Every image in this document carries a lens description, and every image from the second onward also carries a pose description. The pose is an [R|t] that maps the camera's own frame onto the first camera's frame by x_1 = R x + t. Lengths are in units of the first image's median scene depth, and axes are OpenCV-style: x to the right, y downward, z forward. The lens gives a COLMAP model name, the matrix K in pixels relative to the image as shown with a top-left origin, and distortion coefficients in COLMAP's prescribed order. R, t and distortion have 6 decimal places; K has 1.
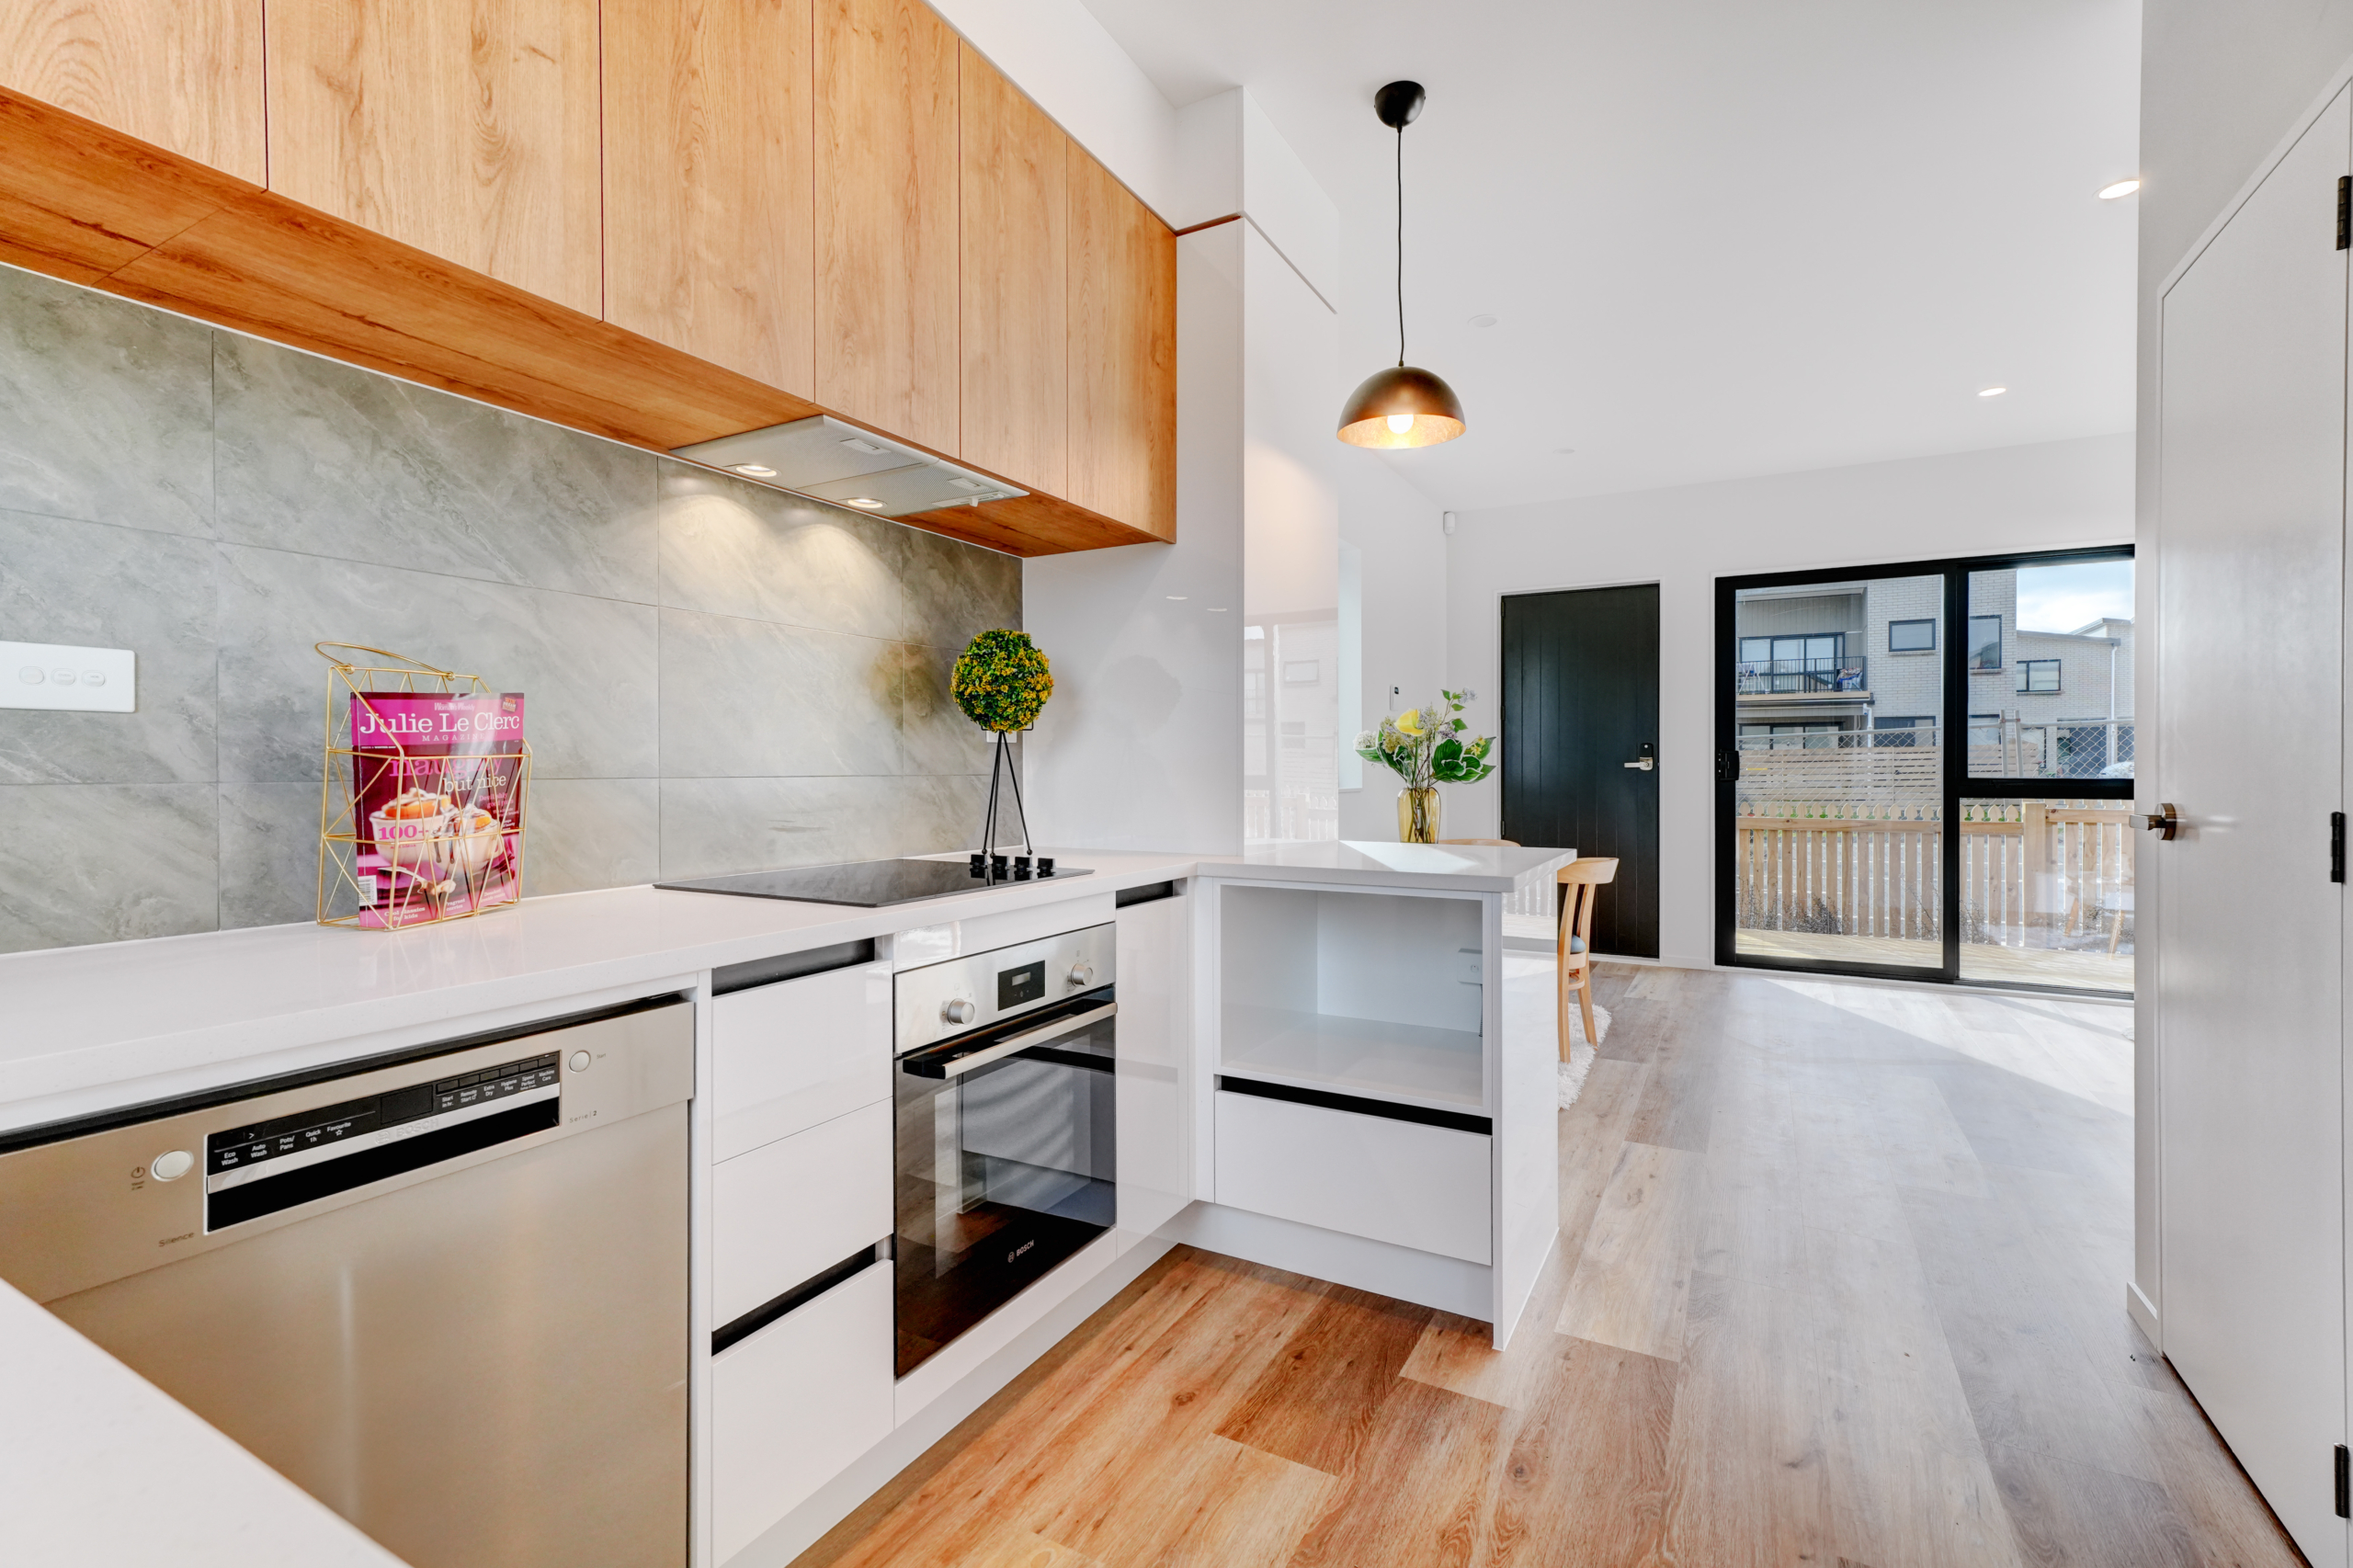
lens RADIAL K [[1042.0, 0, 1169.2], [0, 1042.0, 772.0], [0, 0, 1]] dist [0.000670, 0.006871]
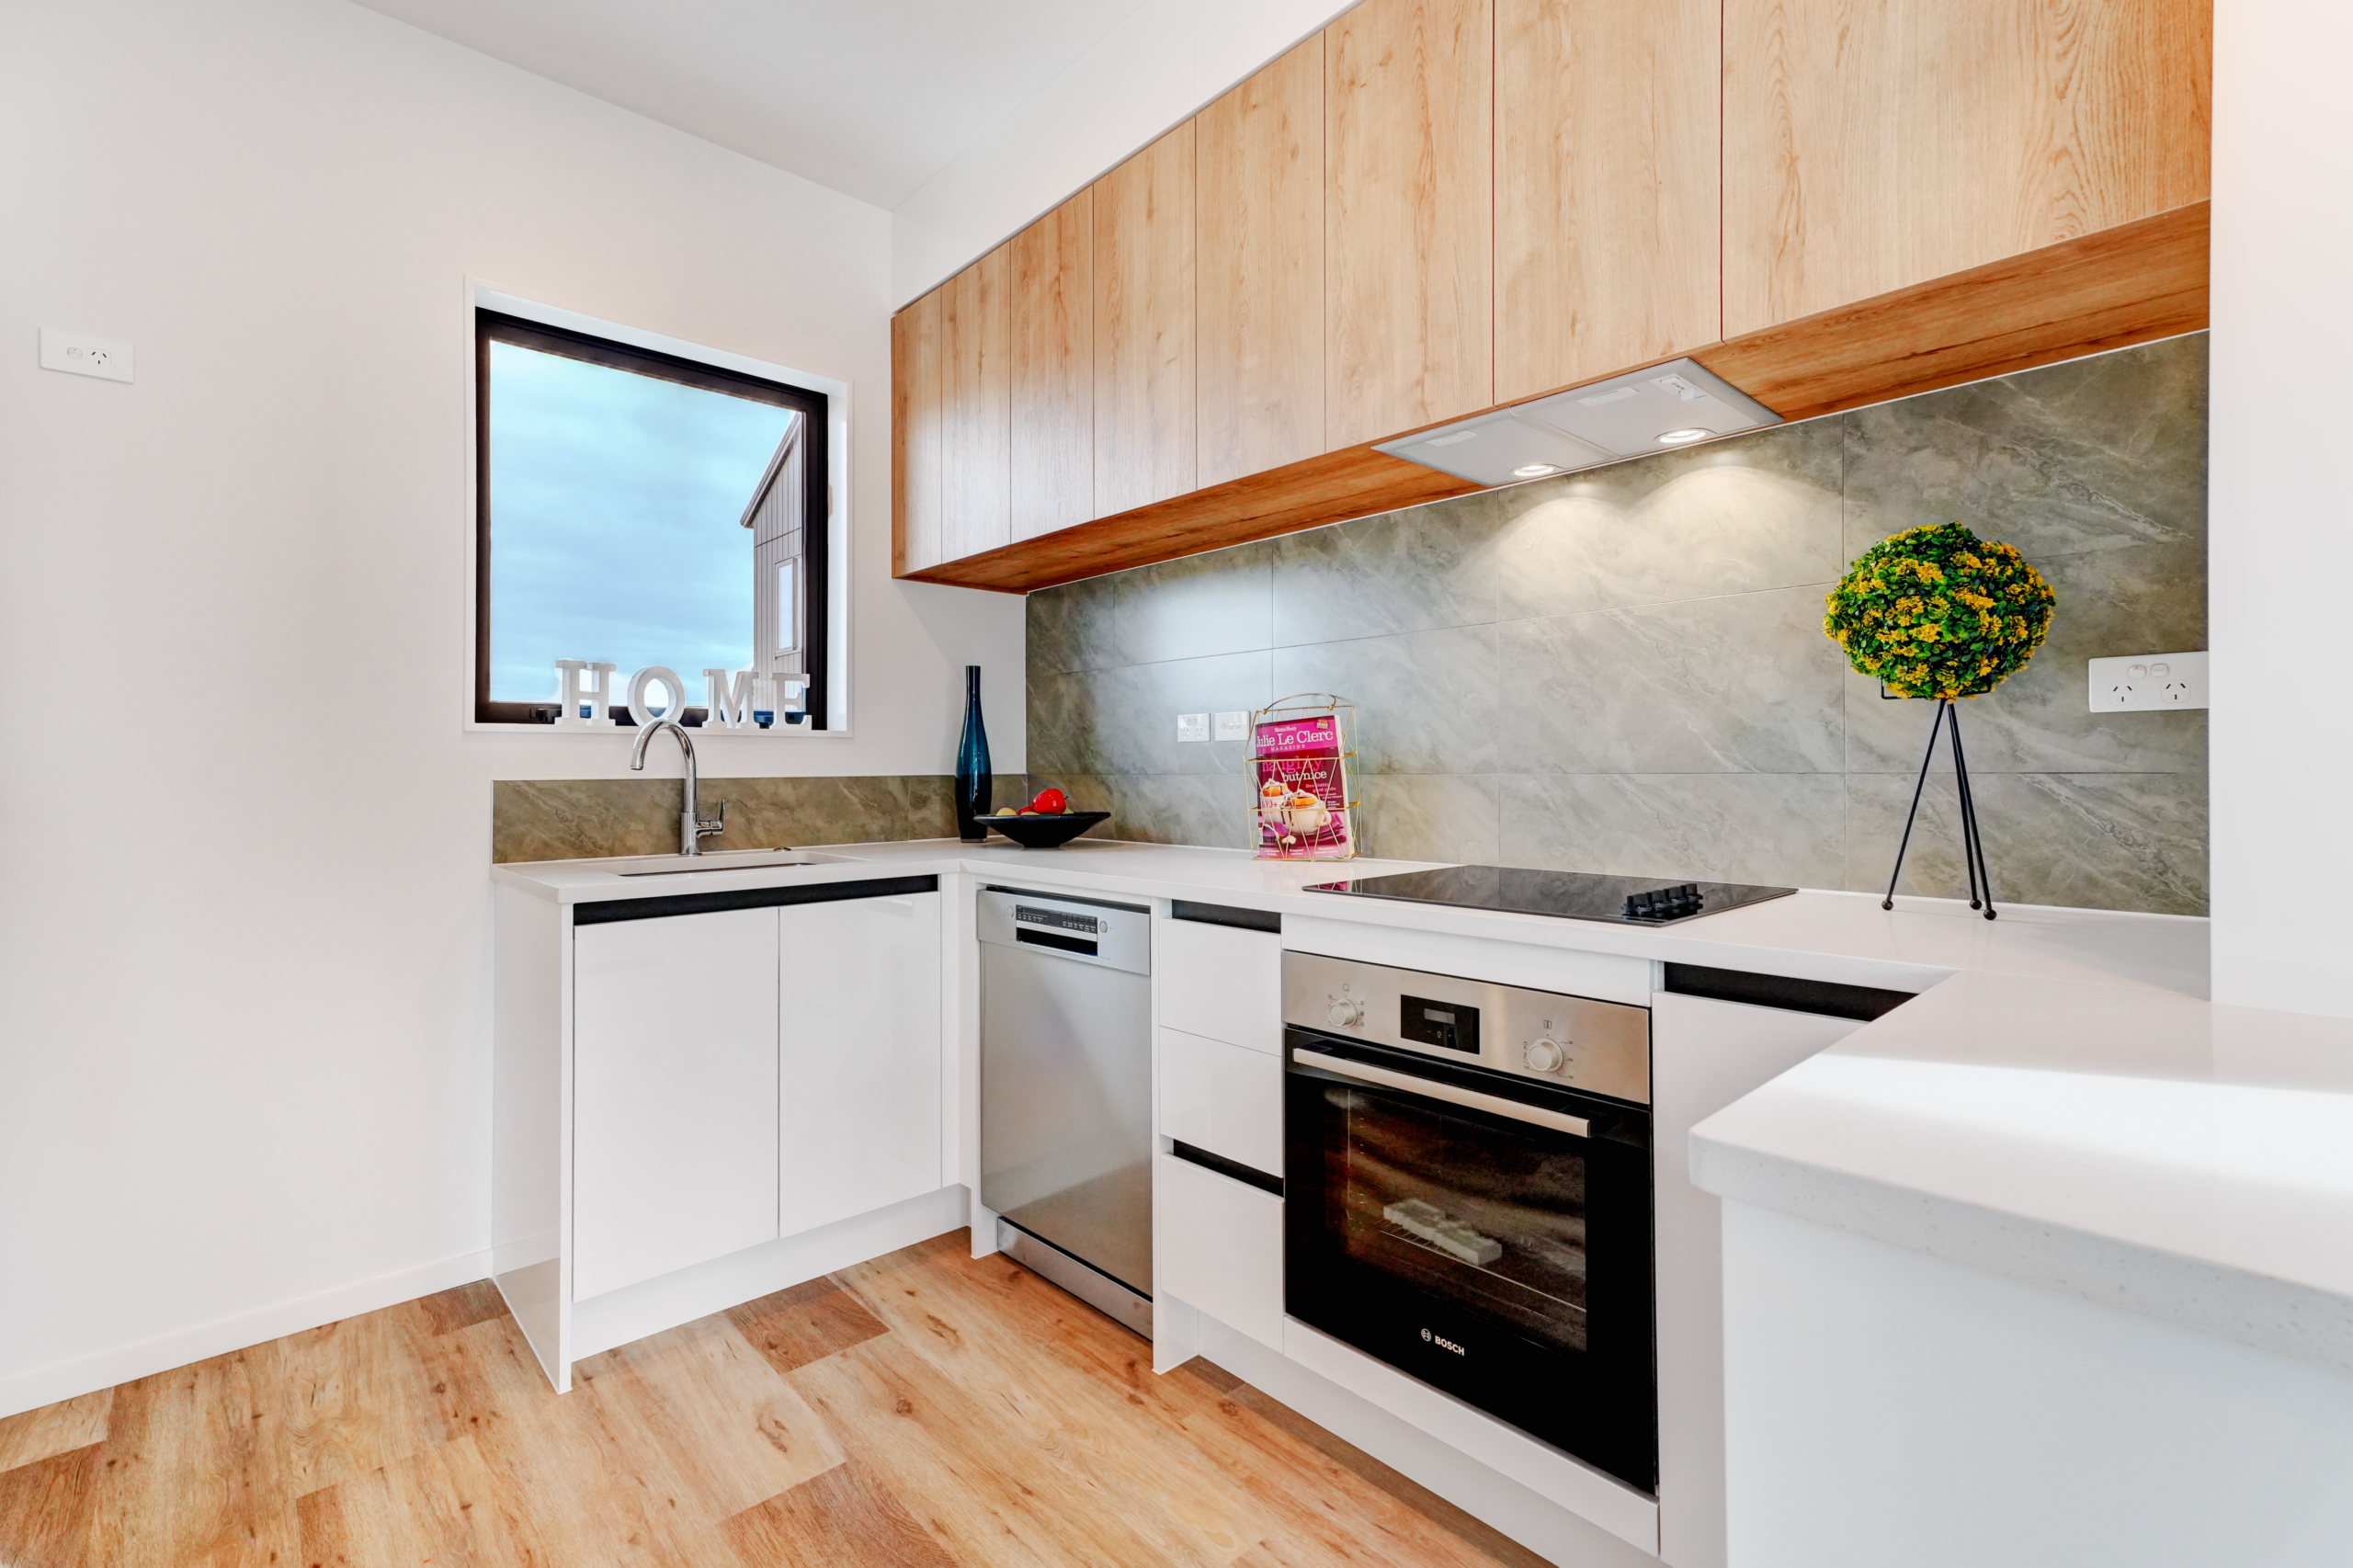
lens RADIAL K [[1056.1, 0, 1177.3], [0, 1056.1, 754.5], [0, 0, 1]] dist [0.000402, 0.007339]
pose [[-0.307506, -0.010350, -0.951490, 0.777748], [0.003541, 0.999921, -0.012021, -0.003134], [0.951540, -0.007066, -0.307445, 1.122931]]
